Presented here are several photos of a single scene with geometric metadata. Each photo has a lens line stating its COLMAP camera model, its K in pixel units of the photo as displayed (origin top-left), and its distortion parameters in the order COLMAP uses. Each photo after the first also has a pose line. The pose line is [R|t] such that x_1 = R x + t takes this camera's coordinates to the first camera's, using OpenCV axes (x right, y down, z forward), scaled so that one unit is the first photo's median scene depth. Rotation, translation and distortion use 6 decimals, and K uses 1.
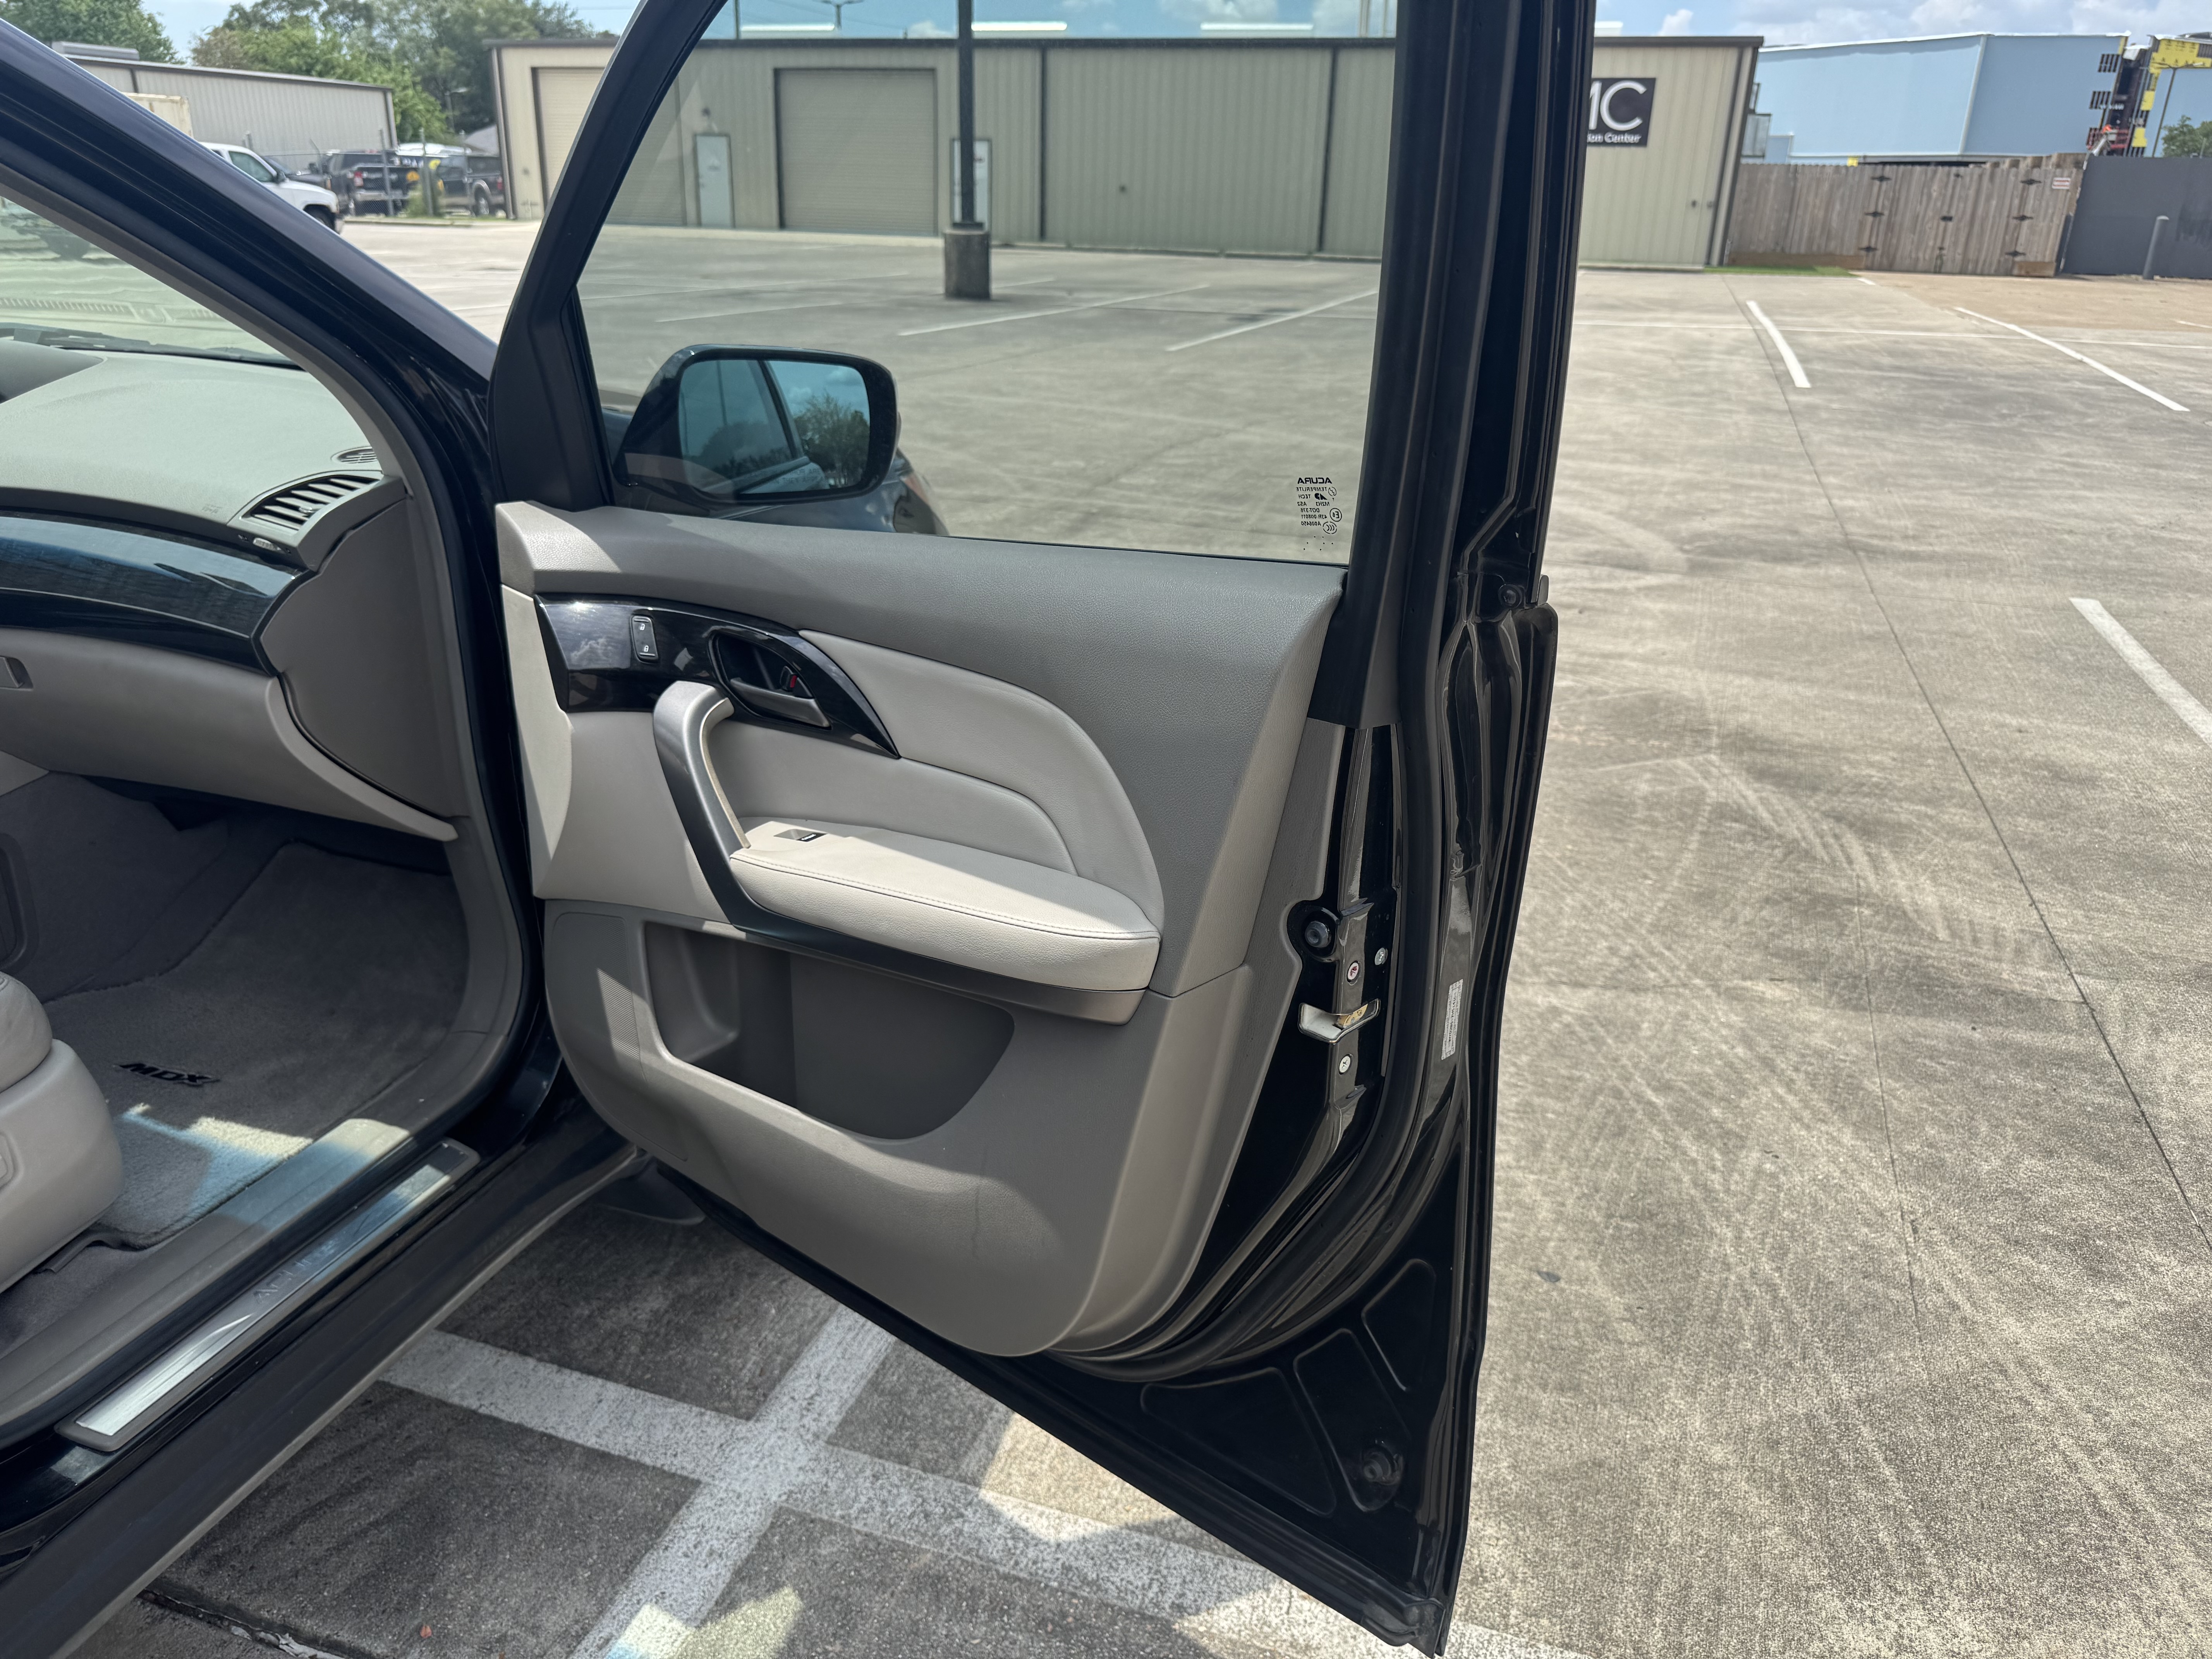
lens RADIAL K [[1587.2, 0, 1097.0], [0, 1587.2, 828.7], [0, 0, 1]] dist [0.019574, -0.024678]
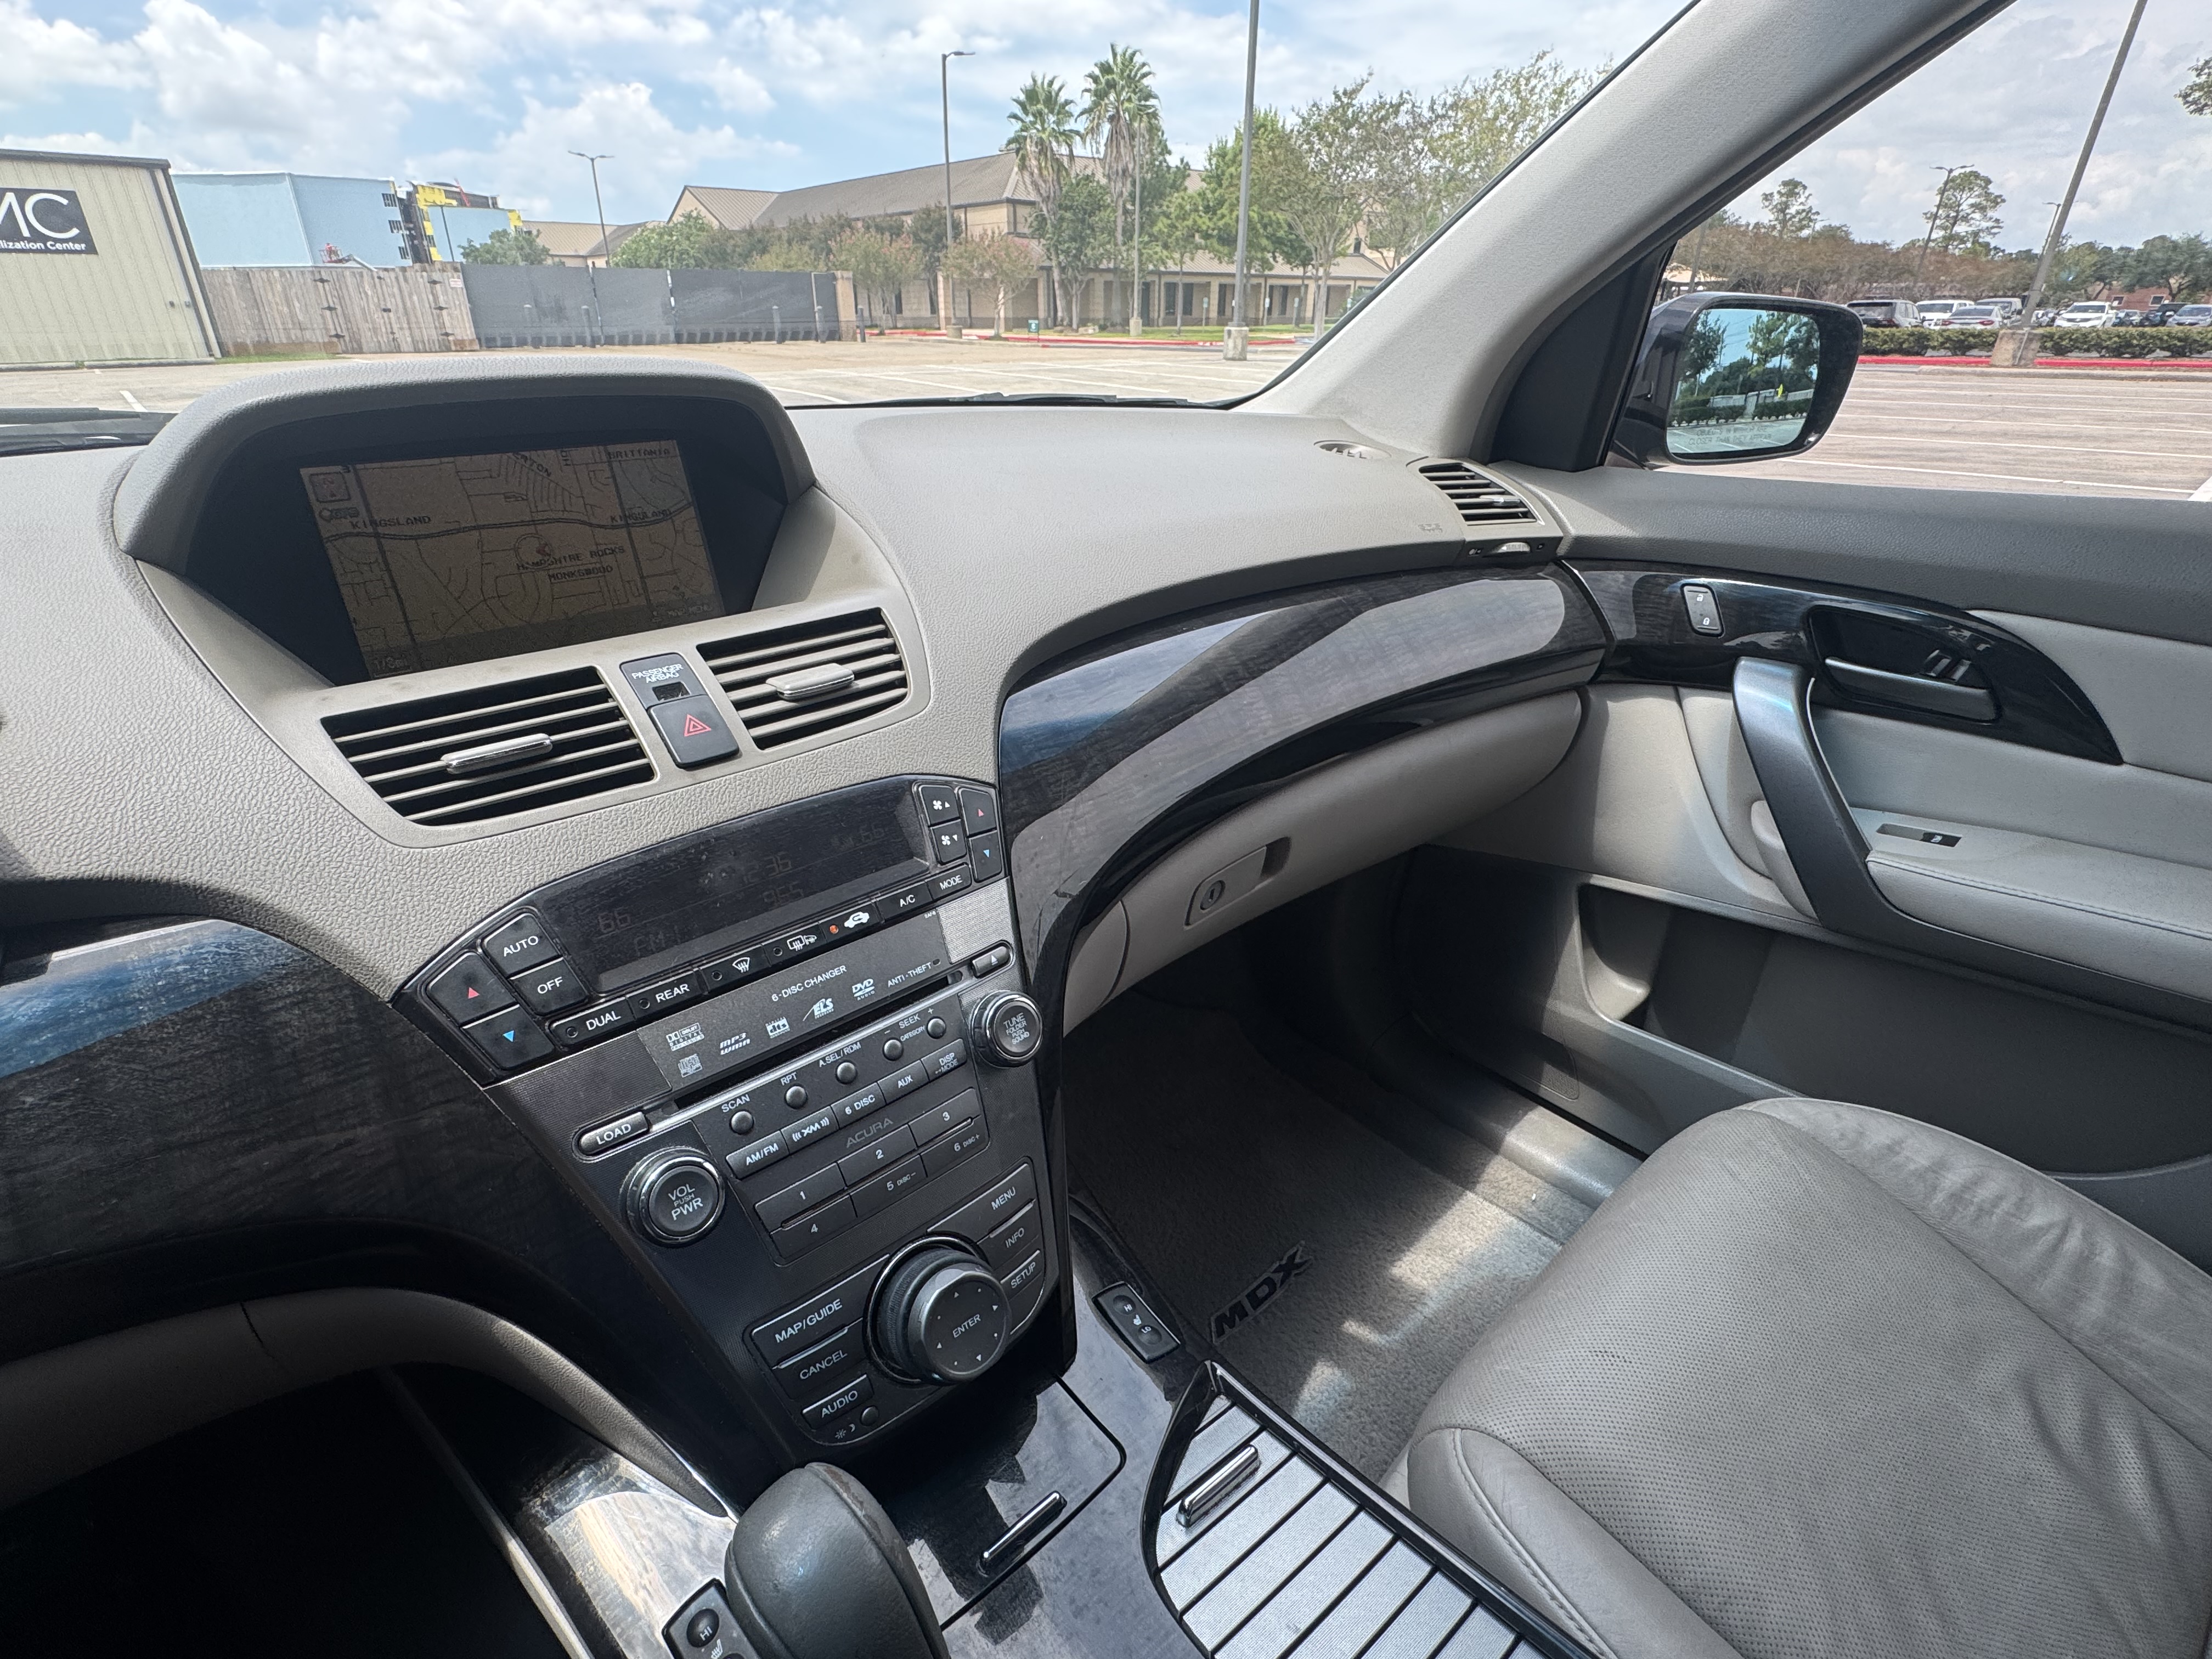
lens RADIAL K [[1058.6, 0, 1066.4], [0, 1058.6, 836.7], [0, 0, 1]] dist [0.003902, -0.004554]
pose [[0.498132, -0.406229, 0.766056, -0.086341], [0.334662, 0.905085, 0.262339, -0.020356], [-0.799916, 0.125690, 0.586802, 0.067472]]
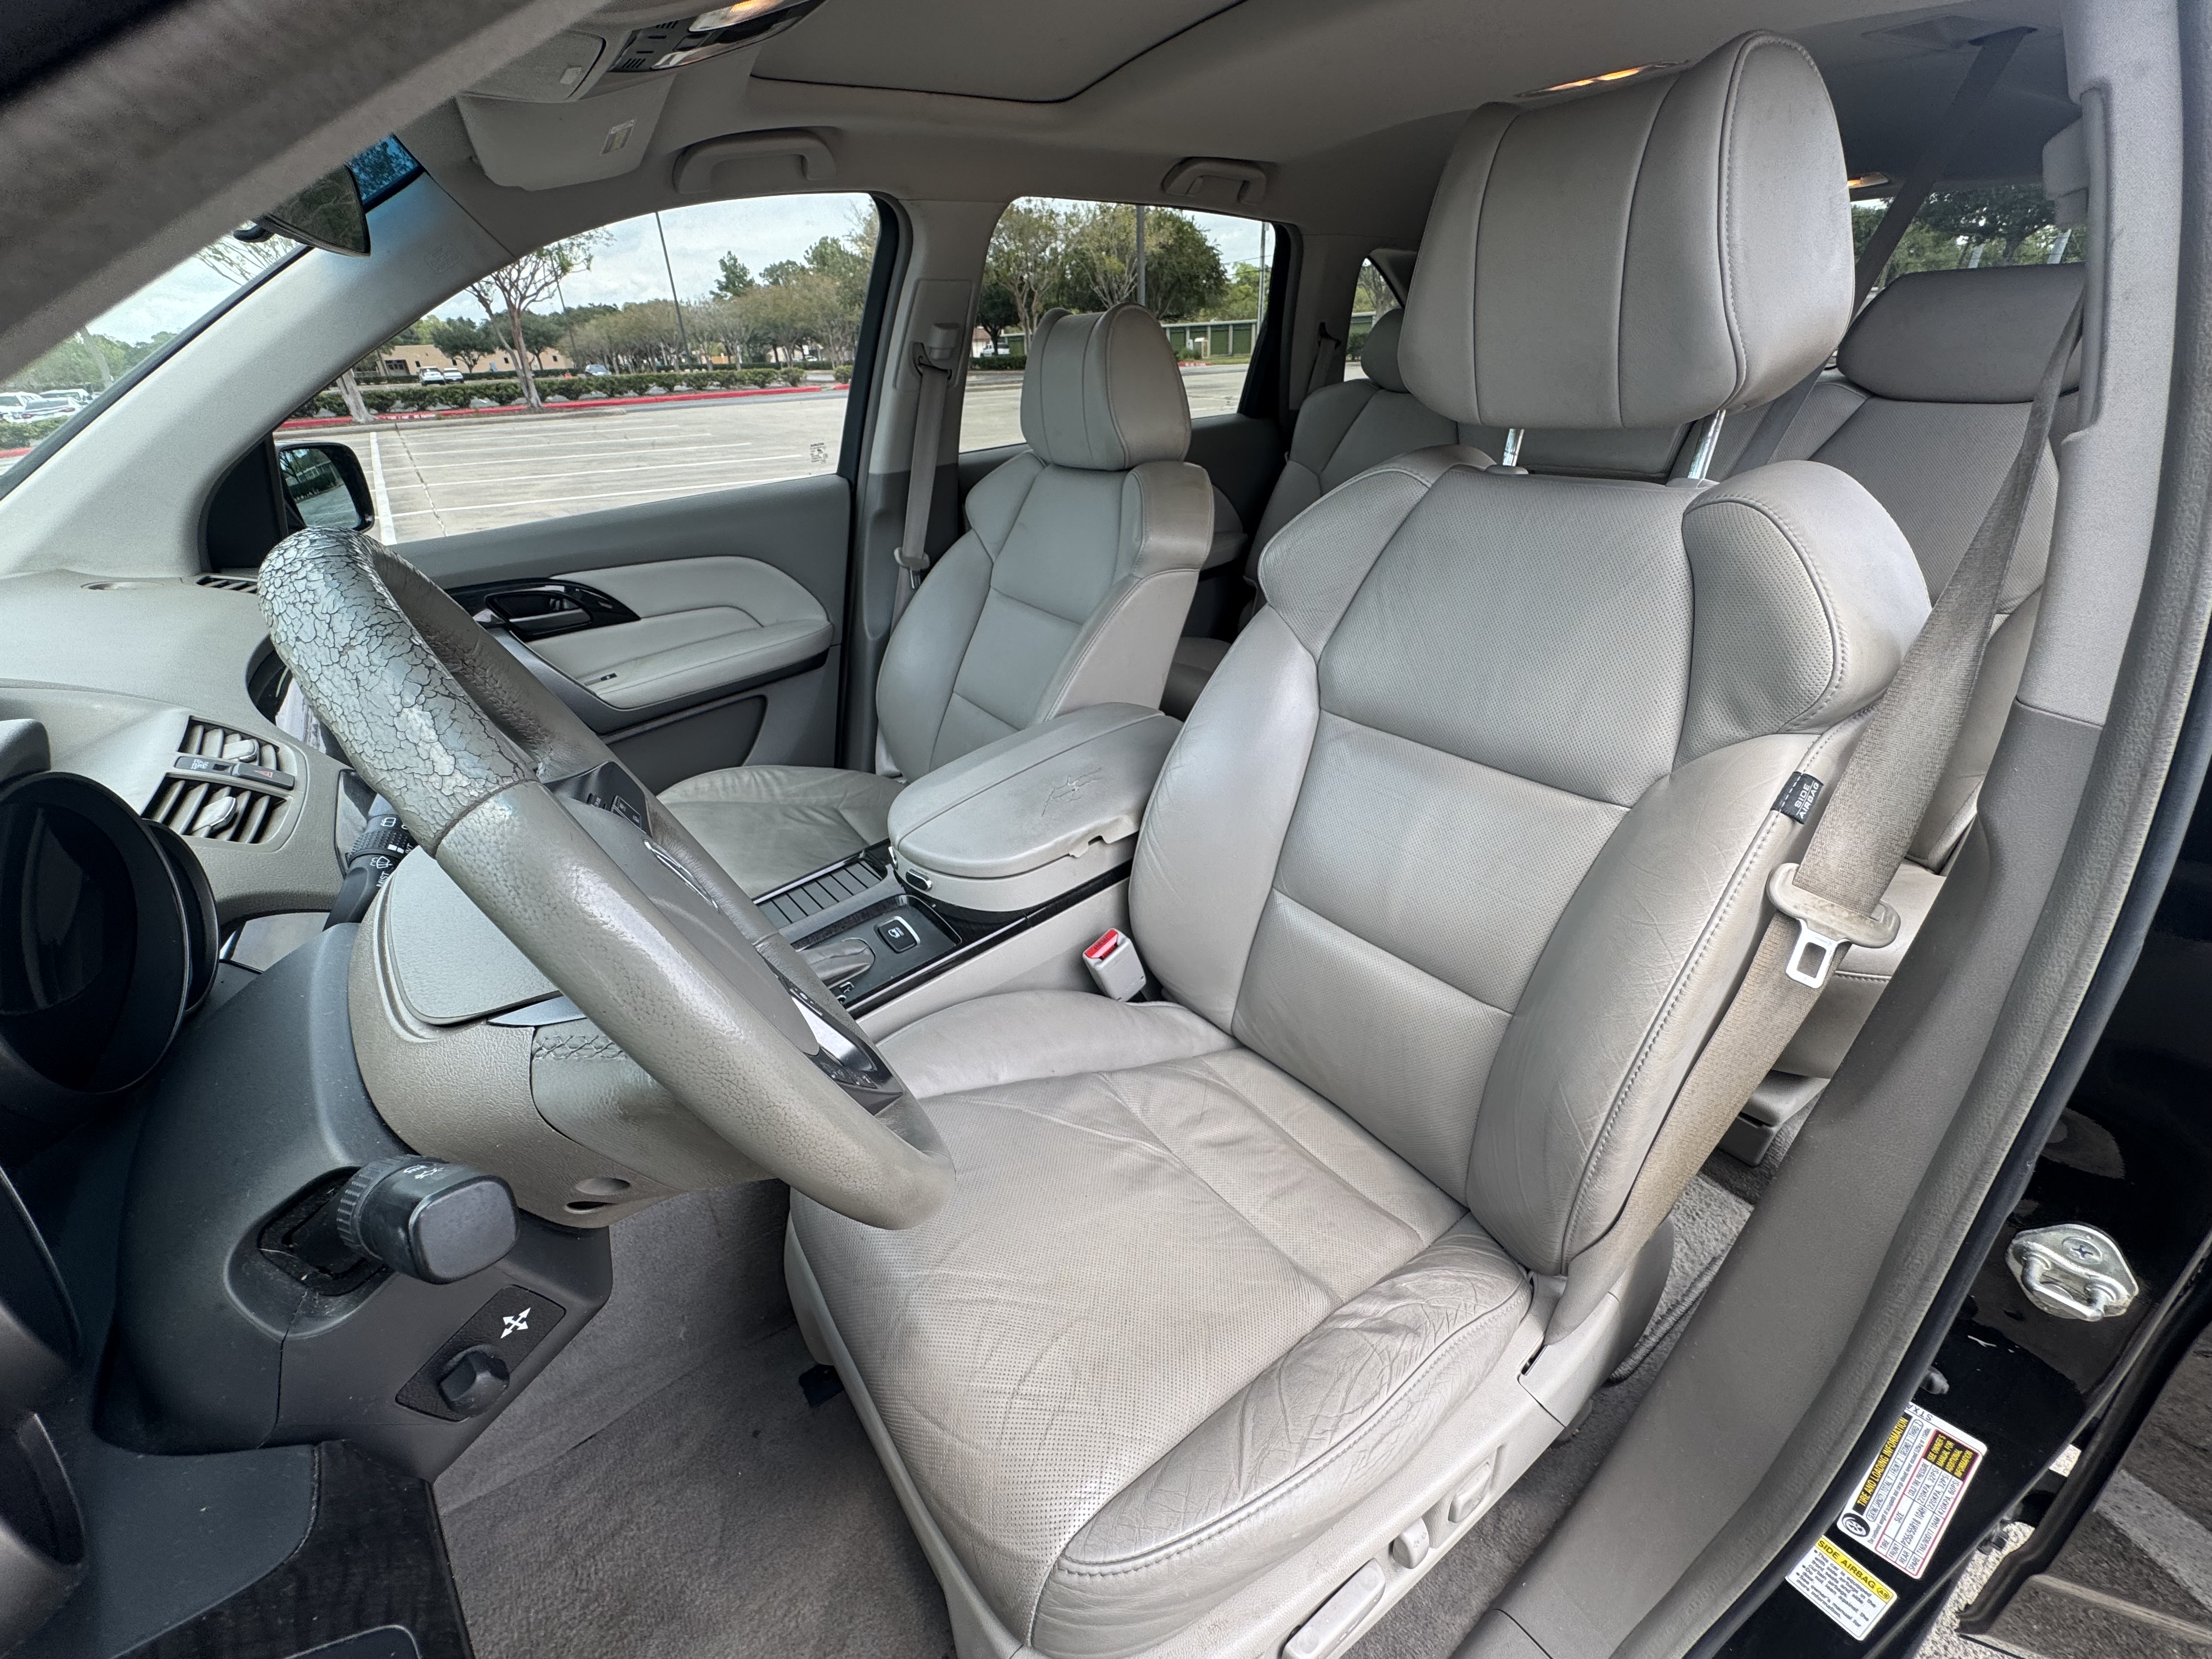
lens RADIAL K [[940.9, 0, 1109.8], [0, 940.9, 847.8], [0, 0, 1]] dist [-0.007178, 0.001517]
pose [[-0.827457, -0.262908, 0.496179, -0.114381], [0.221849, 0.658676, 0.718978, -0.035341], [-0.515846, 0.705000, -0.486700, 0.089857]]
